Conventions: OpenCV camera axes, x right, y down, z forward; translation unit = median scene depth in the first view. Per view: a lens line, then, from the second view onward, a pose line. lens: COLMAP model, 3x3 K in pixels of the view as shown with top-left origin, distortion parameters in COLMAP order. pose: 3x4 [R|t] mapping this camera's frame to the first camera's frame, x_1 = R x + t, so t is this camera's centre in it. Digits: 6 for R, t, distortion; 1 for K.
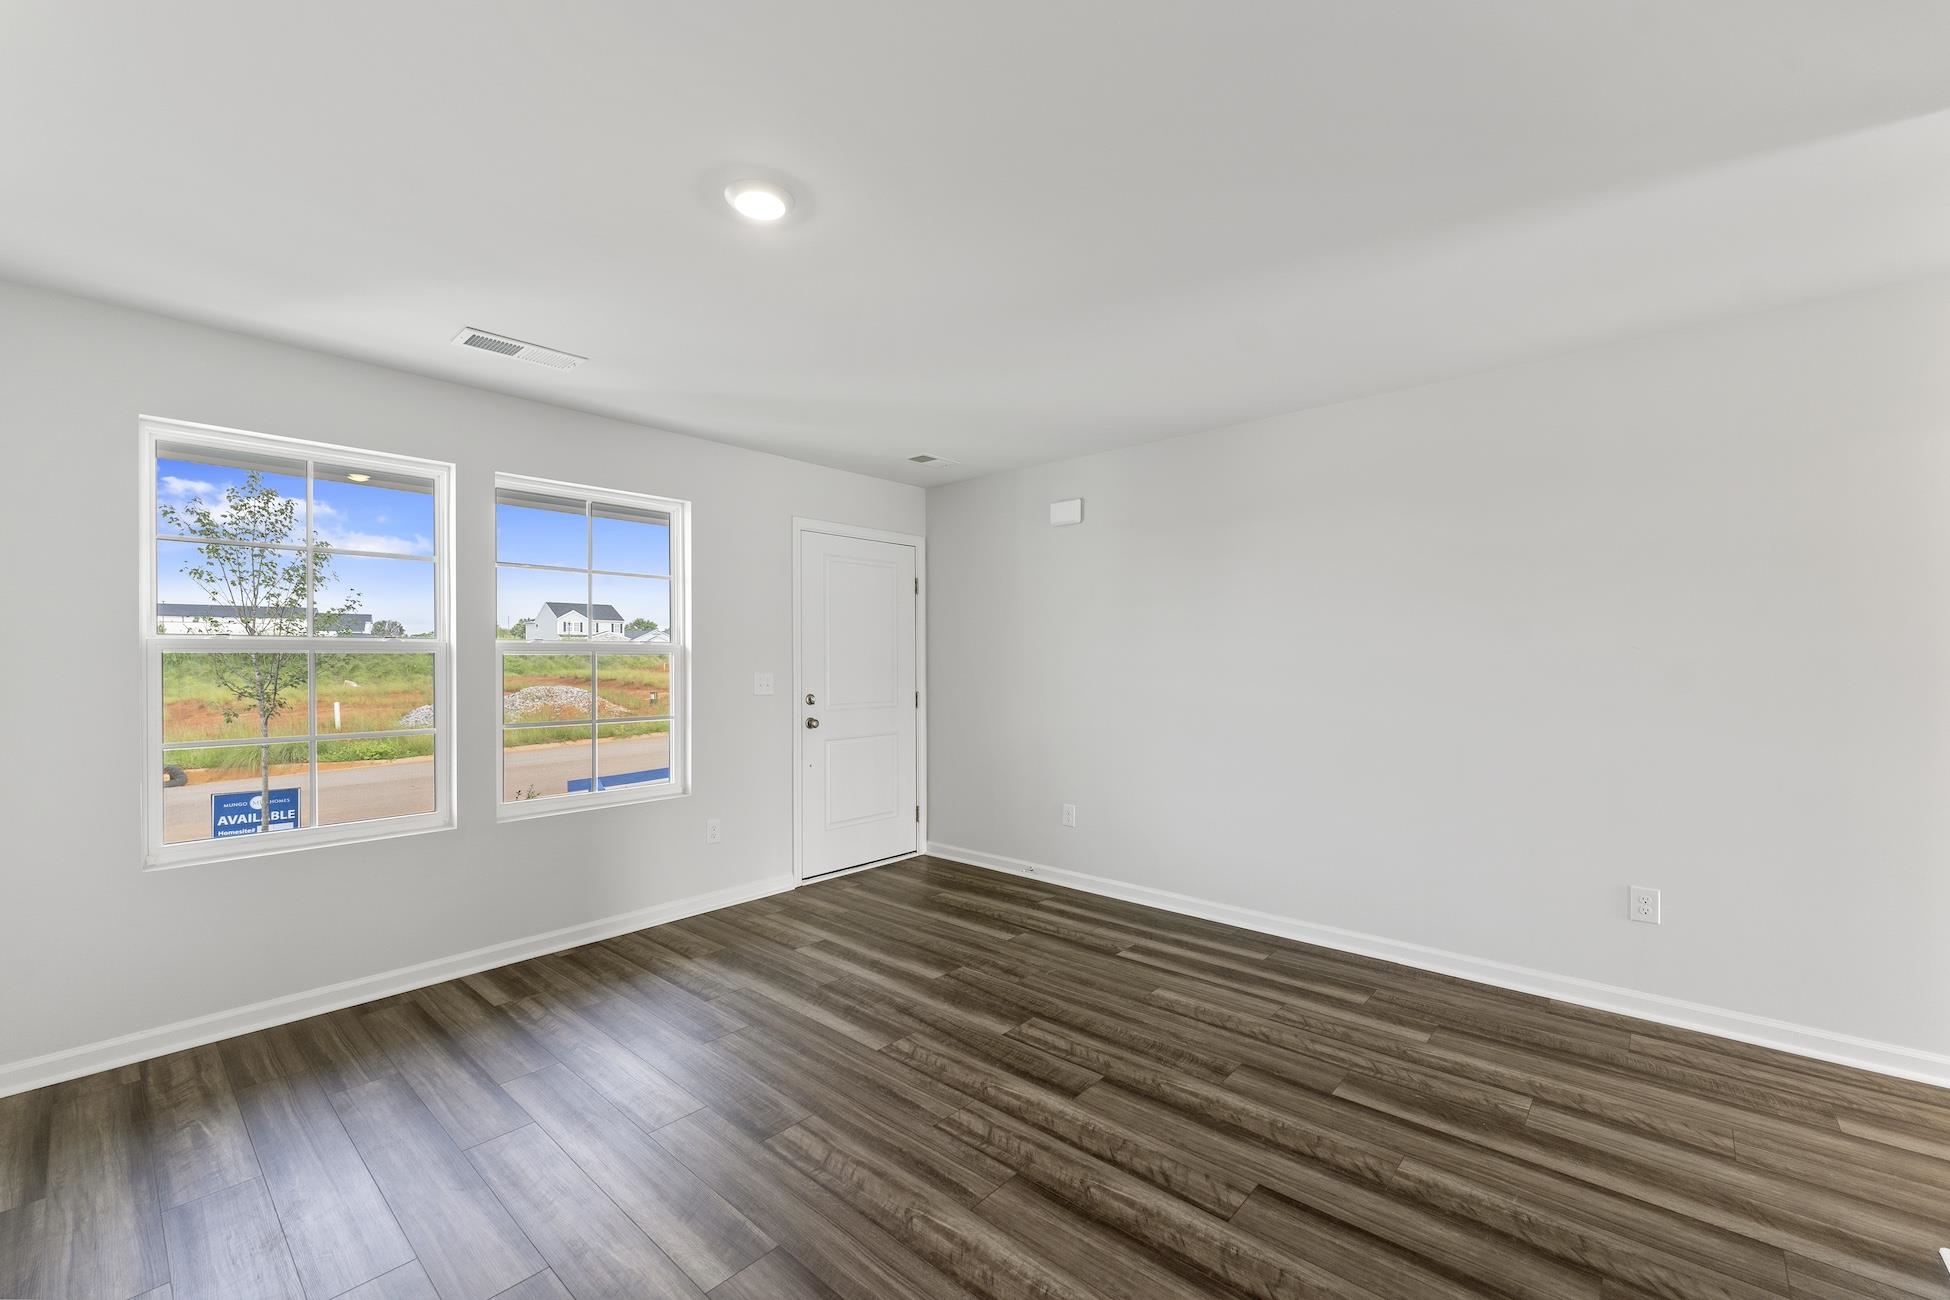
lens RADIAL K [[792.1, 0, 976.6], [0, 792.1, 656.5], [0, 0, 1]] dist [0.000054, -0.000021]
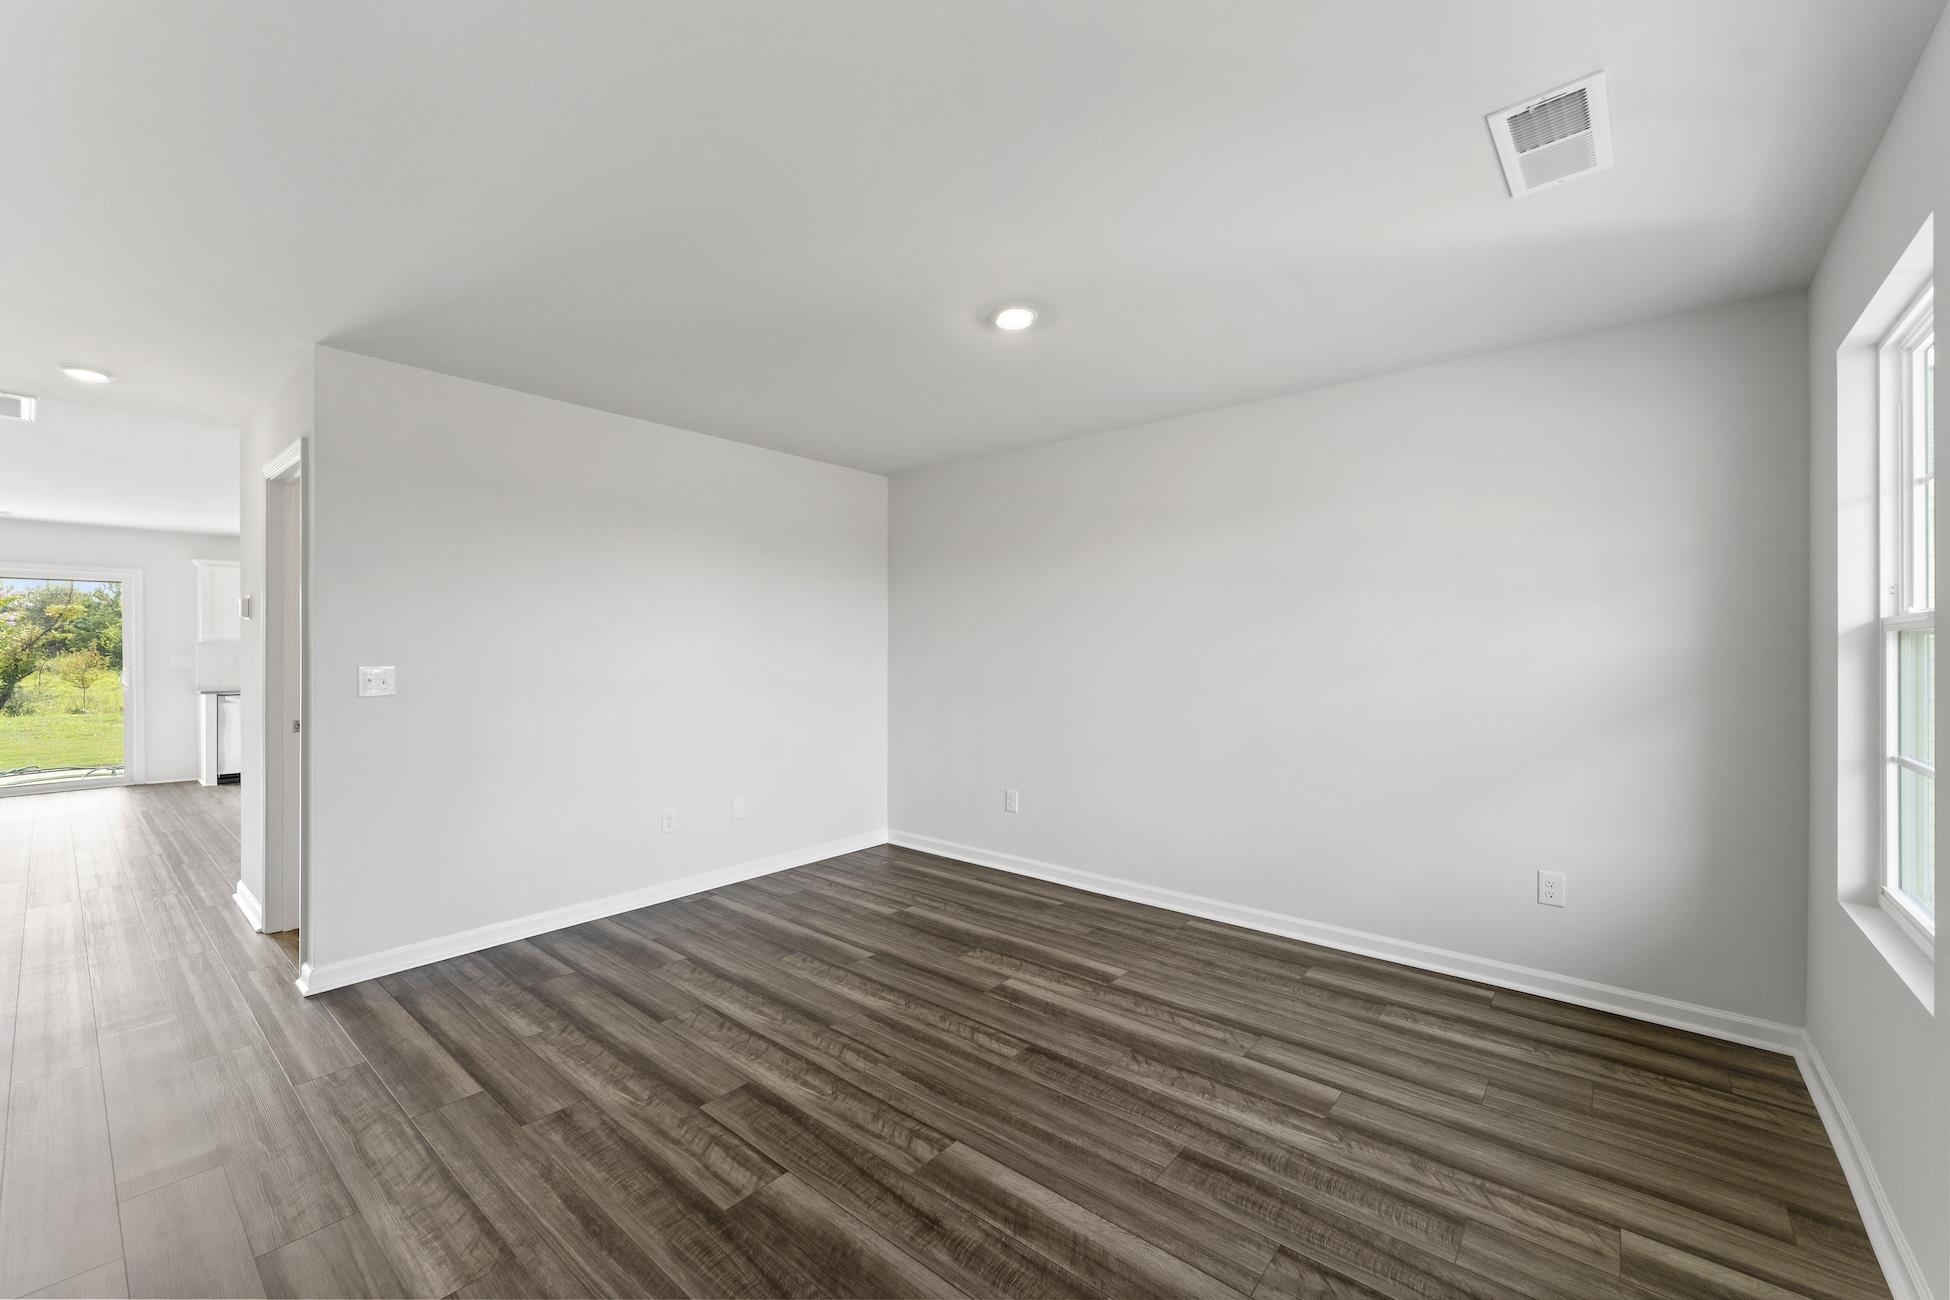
lens RADIAL K [[792.1, 0, 972.0], [0, 792.1, 650.8], [0, 0, 1]] dist [0.000054, -0.000021]
pose [[-0.999659, 0.005103, -0.025612, -0.135767], [0.005199, 0.999980, -0.003683, 0.010263], [0.025593, -0.003815, -0.999665, 1.979171]]
